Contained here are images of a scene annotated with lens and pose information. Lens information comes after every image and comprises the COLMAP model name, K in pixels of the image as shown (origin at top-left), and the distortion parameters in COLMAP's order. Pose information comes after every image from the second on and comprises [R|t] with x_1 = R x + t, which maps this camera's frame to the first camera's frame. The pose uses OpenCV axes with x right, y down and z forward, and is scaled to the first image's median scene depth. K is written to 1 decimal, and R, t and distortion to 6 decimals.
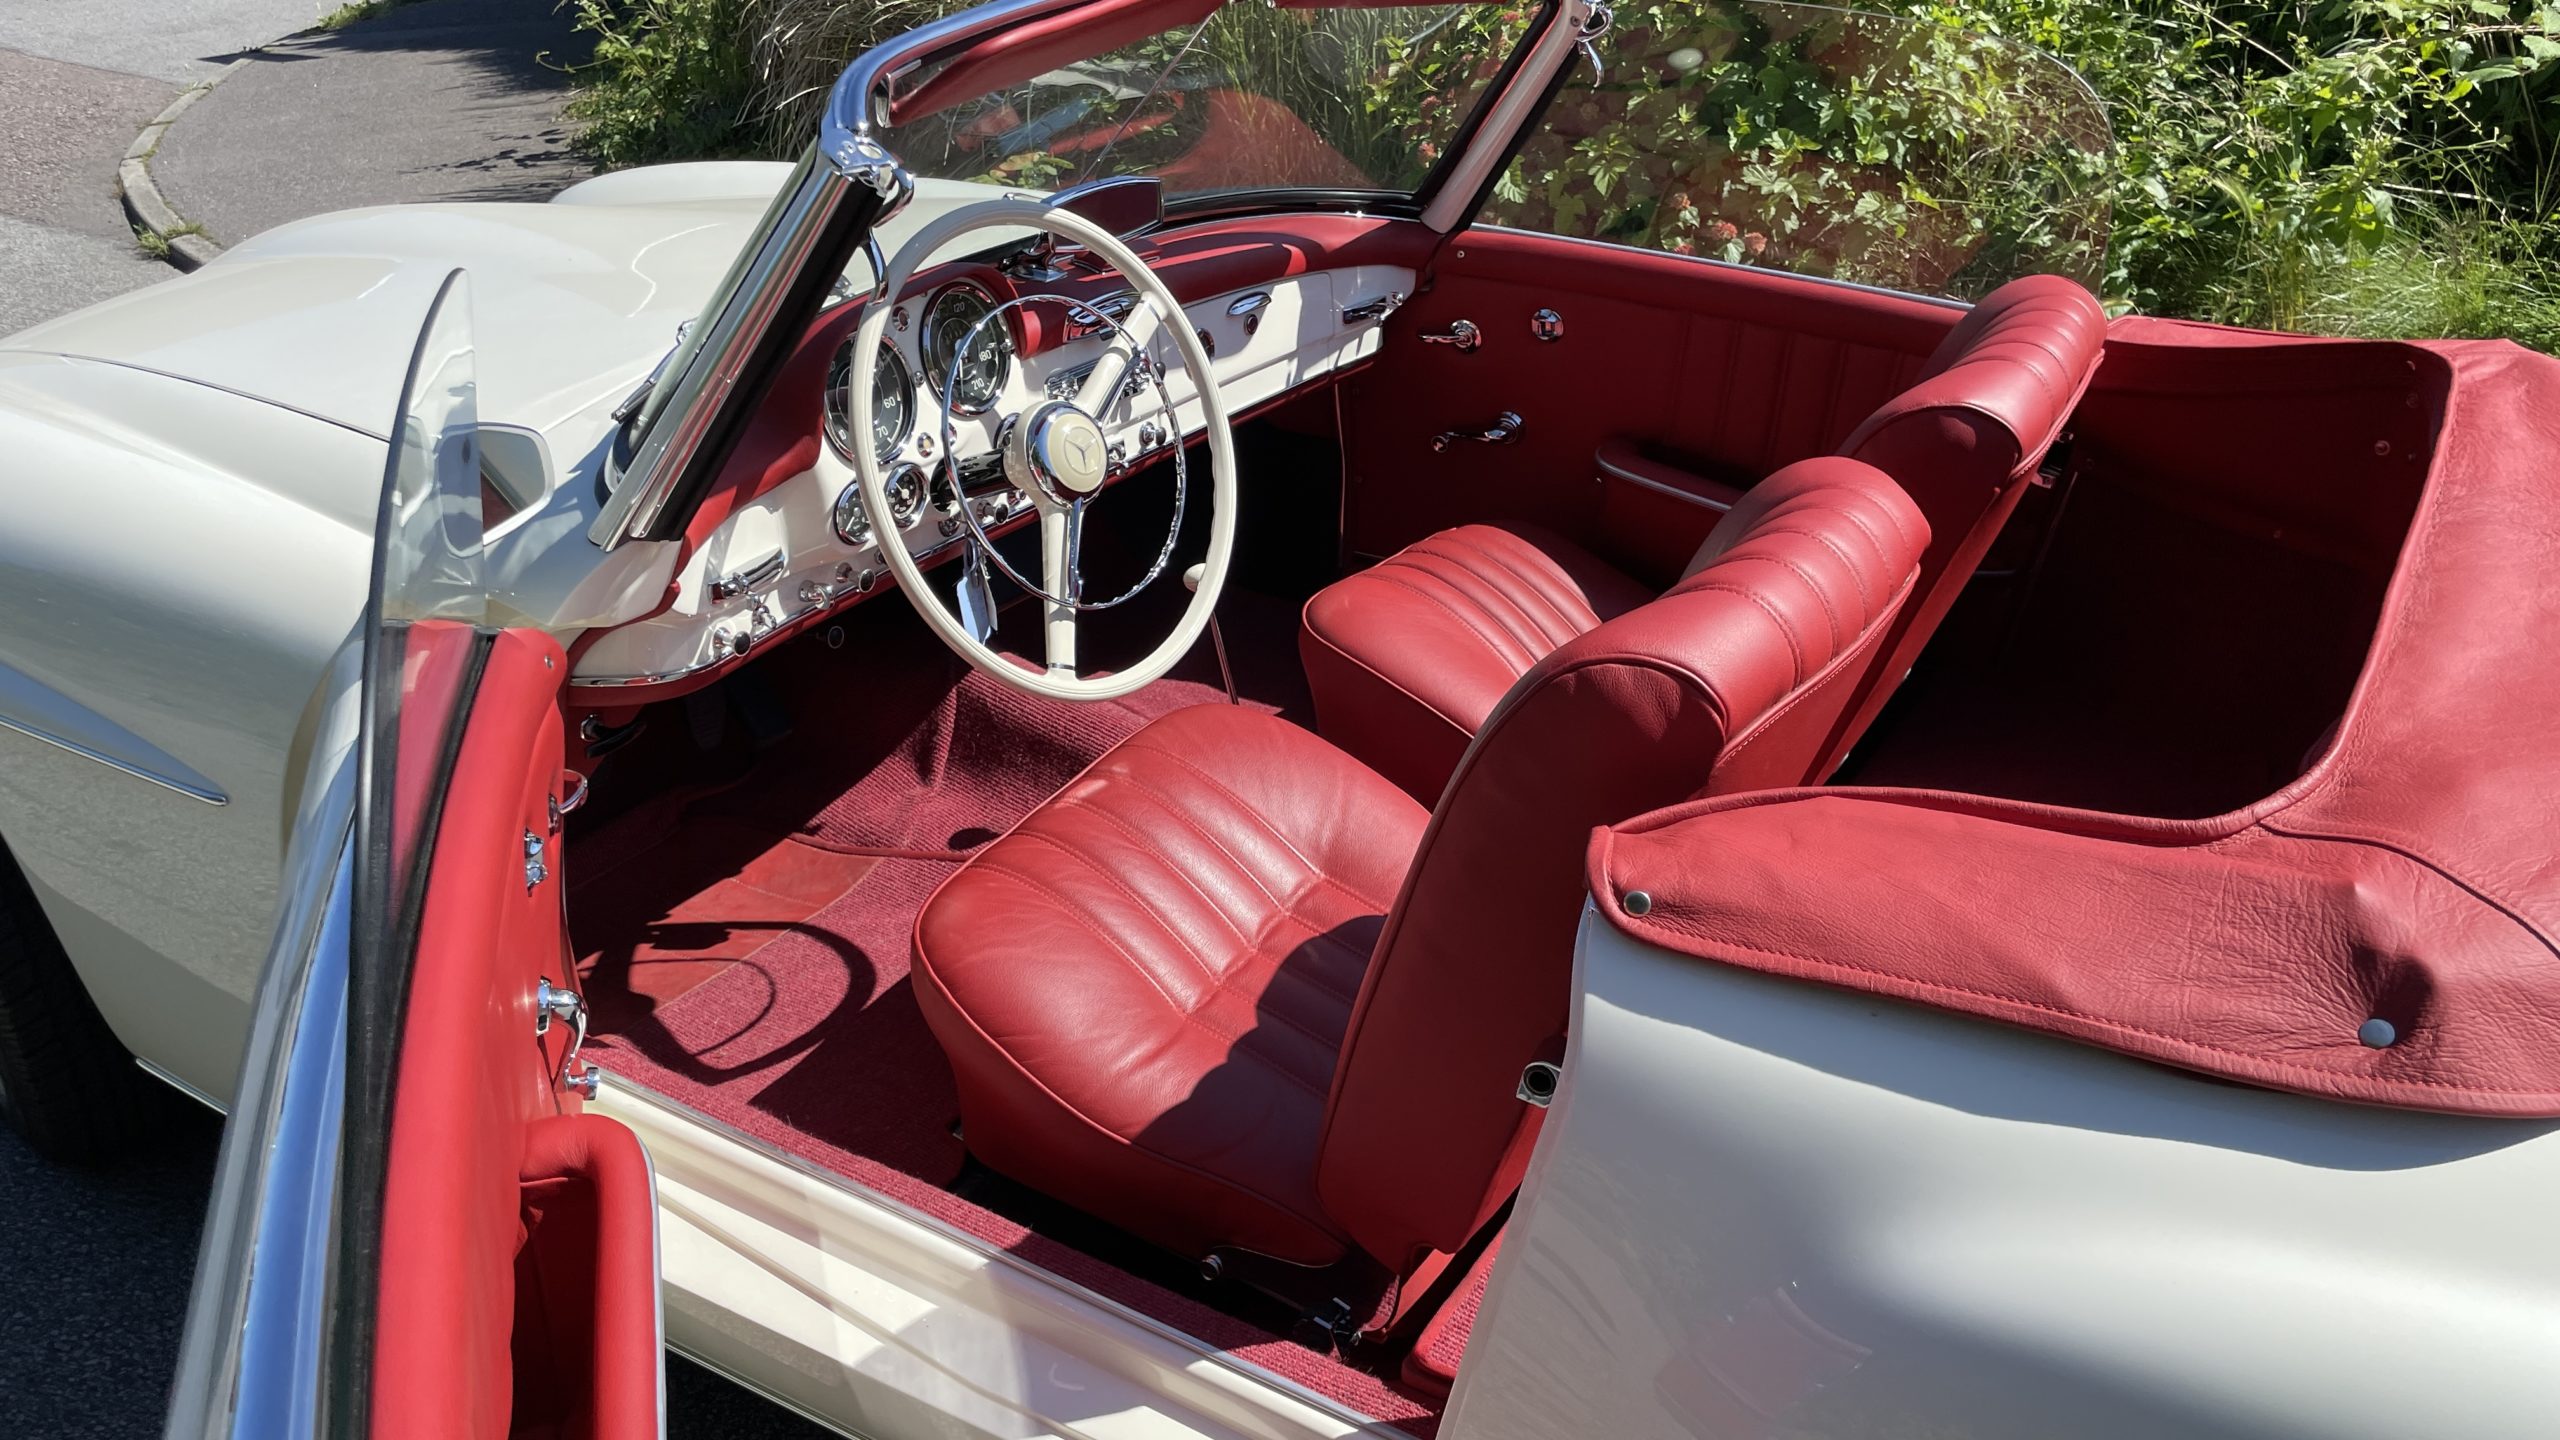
lens RADIAL K [[1953.6, 0, 1310.1], [0, 1953.6, 749.3], [0, 0, 1]] dist [0.074080, -0.095490]
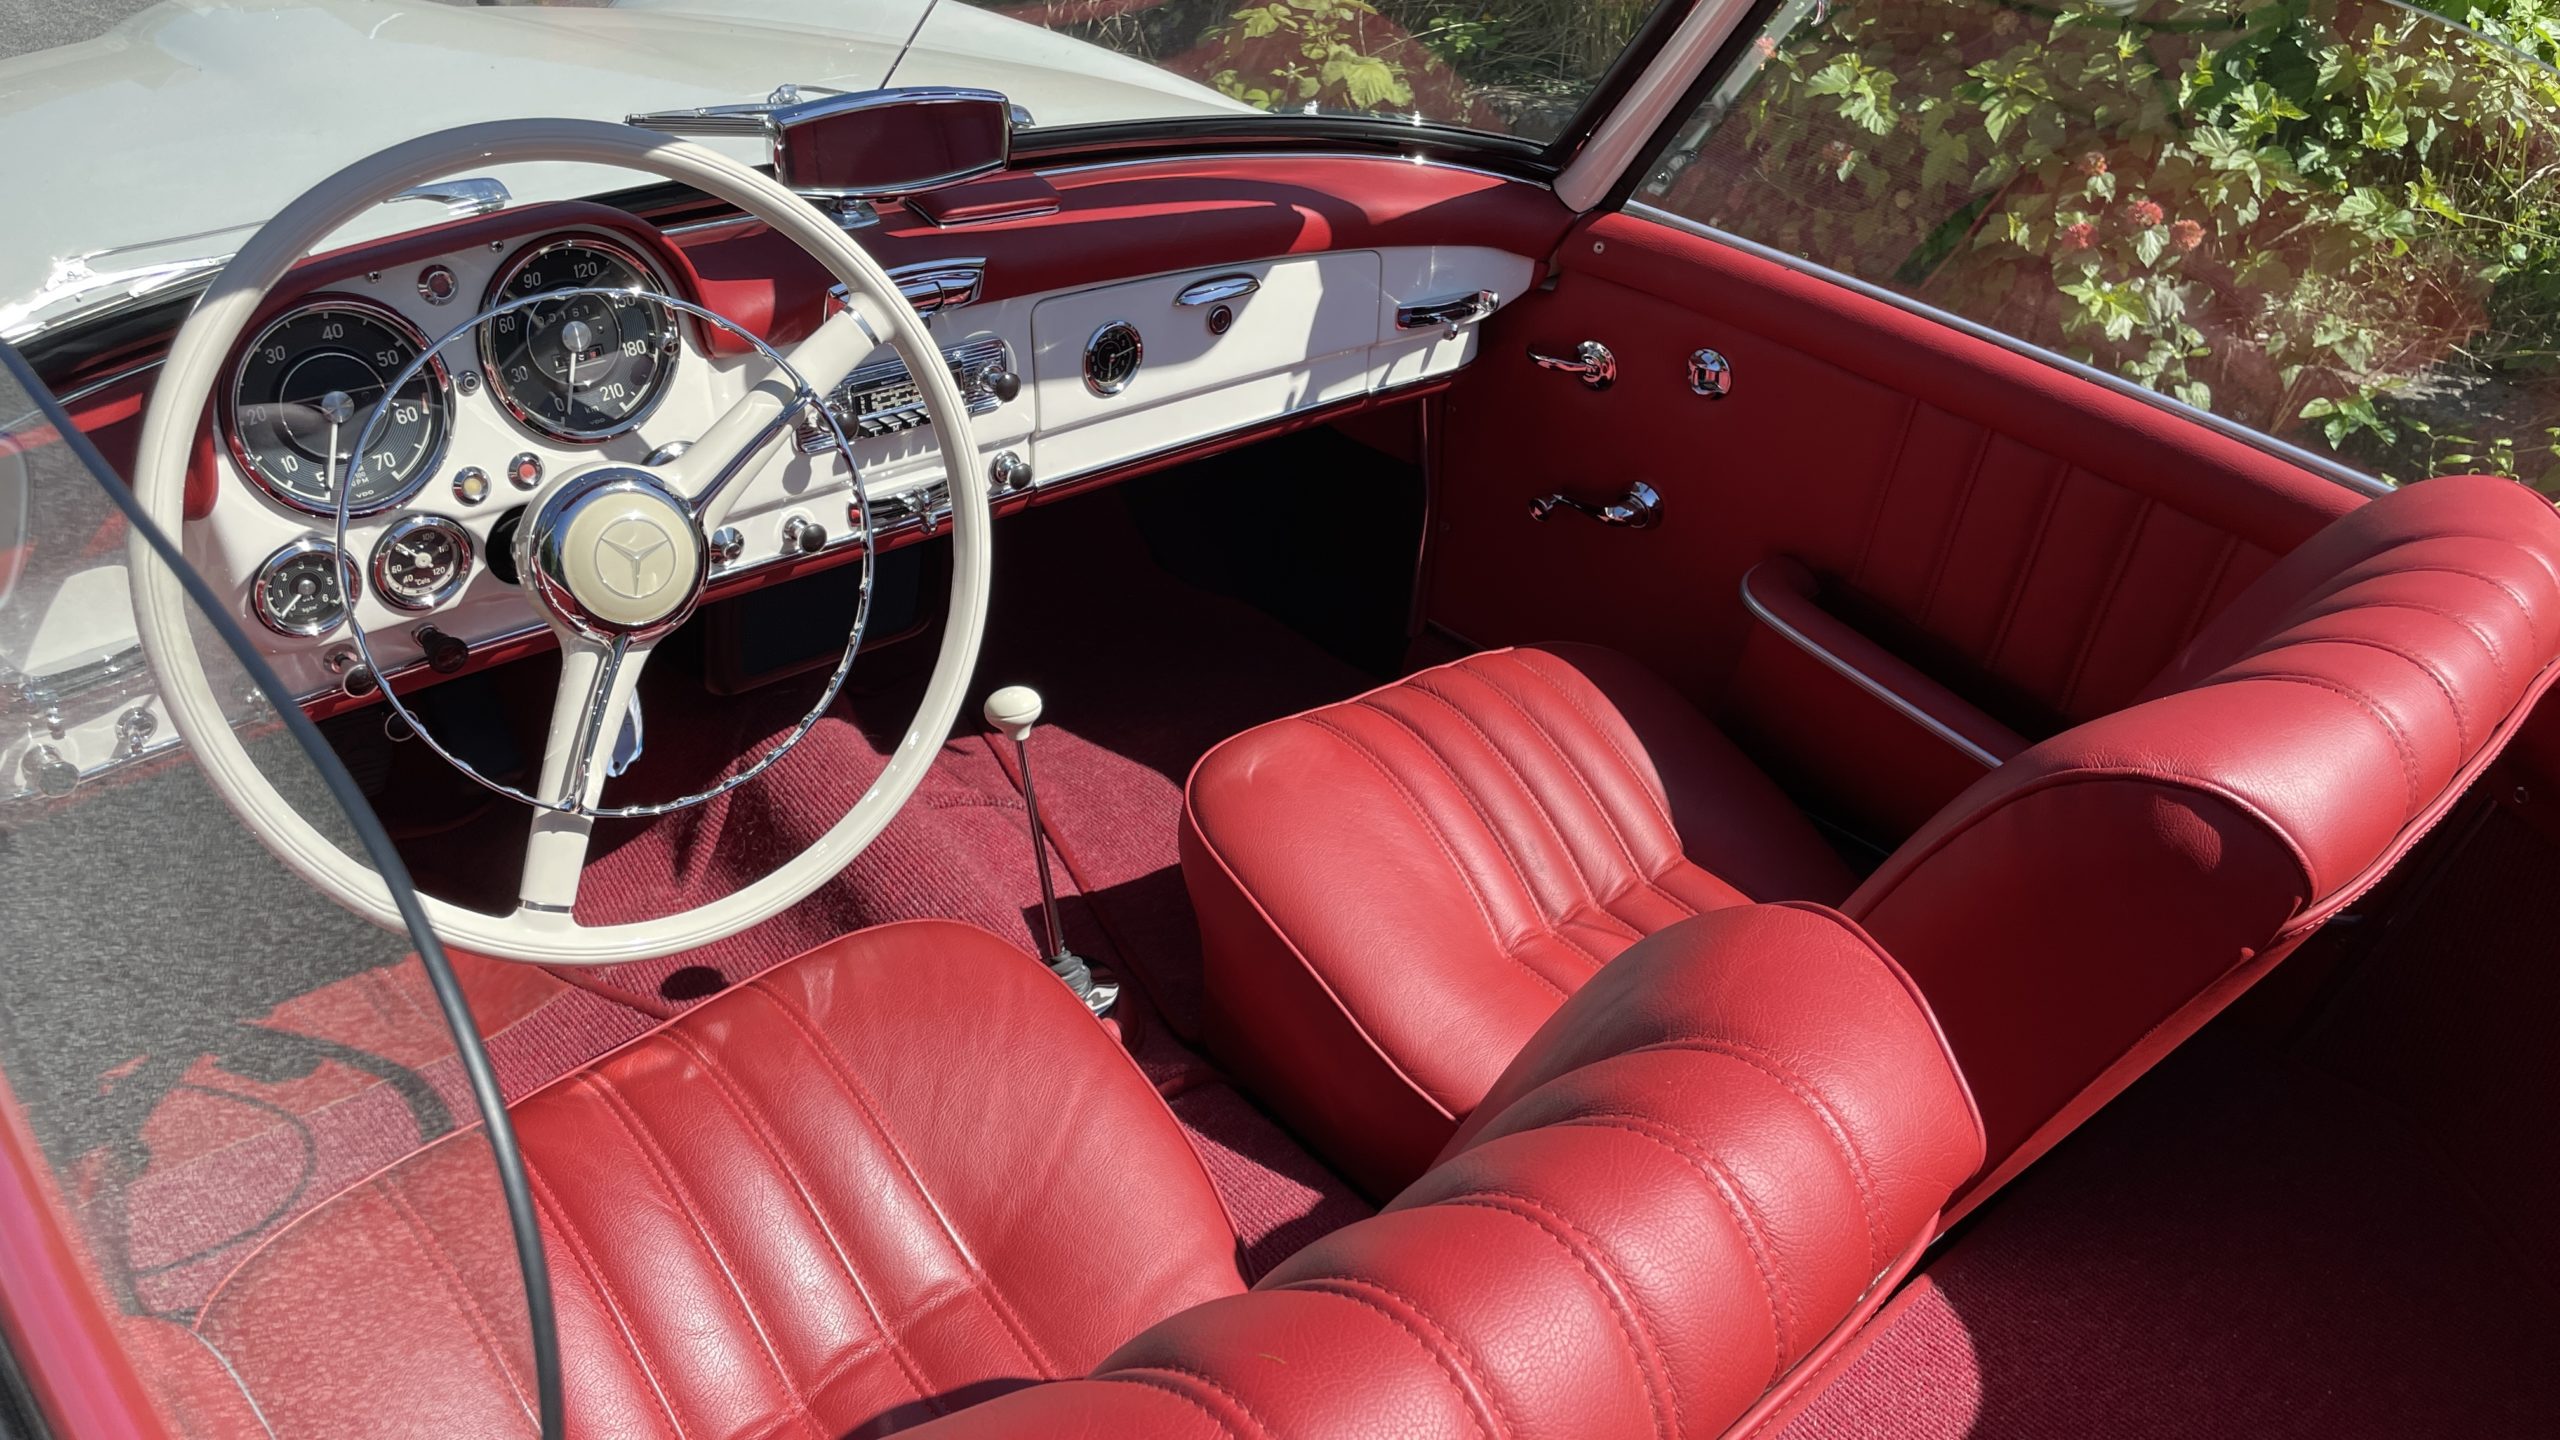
lens RADIAL K [[1960.5, 0, 1287.3], [0, 1960.5, 730.0], [0, 0, 1]] dist [0.093865, -0.134168]
pose [[0.960594, 0.196375, -0.196711, 0.158051], [-0.181849, 0.979240, 0.089550, -0.149574], [0.210213, -0.050250, 0.976363, 0.353463]]
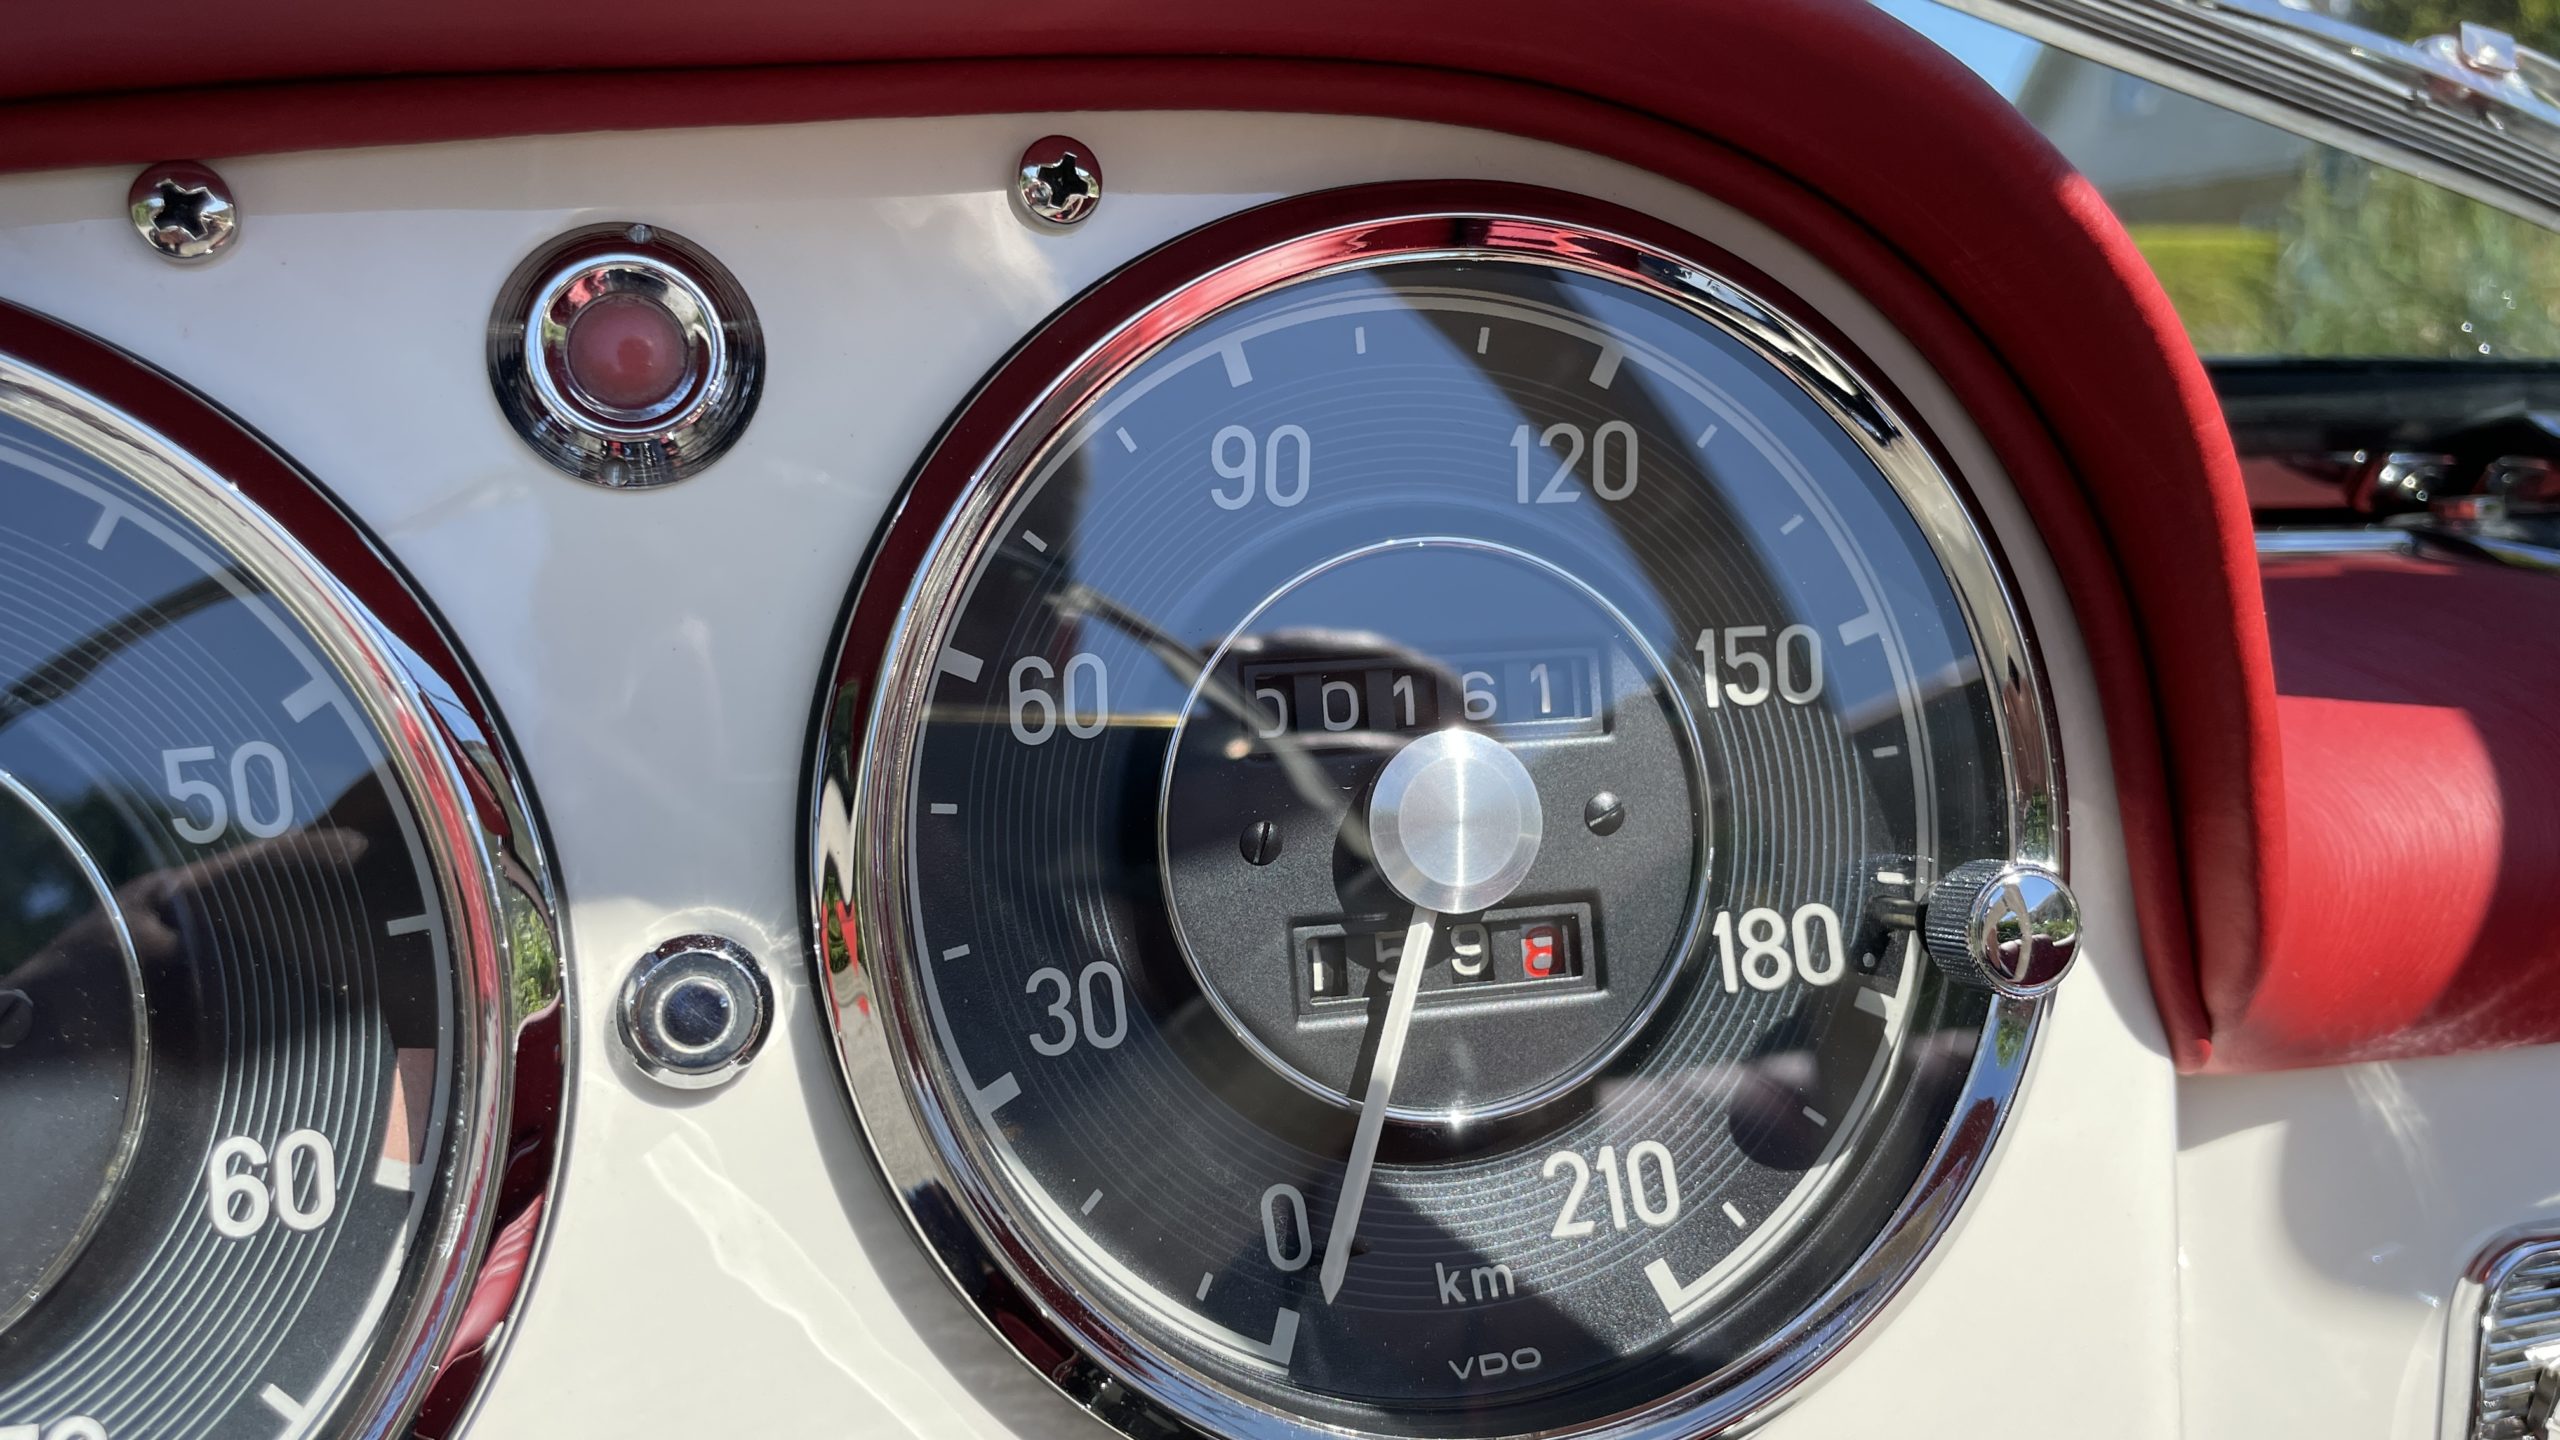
lens RADIAL K [[1960.3, 0, 1230.6], [0, 1960.3, 719.3], [0, 0, 1]] dist [0.083687, -0.150799]
pose [[0.702778, 0.131374, -0.699174, -0.096871], [-0.325346, 0.933356, -0.151646, -0.158636], [0.632656, 0.334047, 0.698684, 0.768536]]
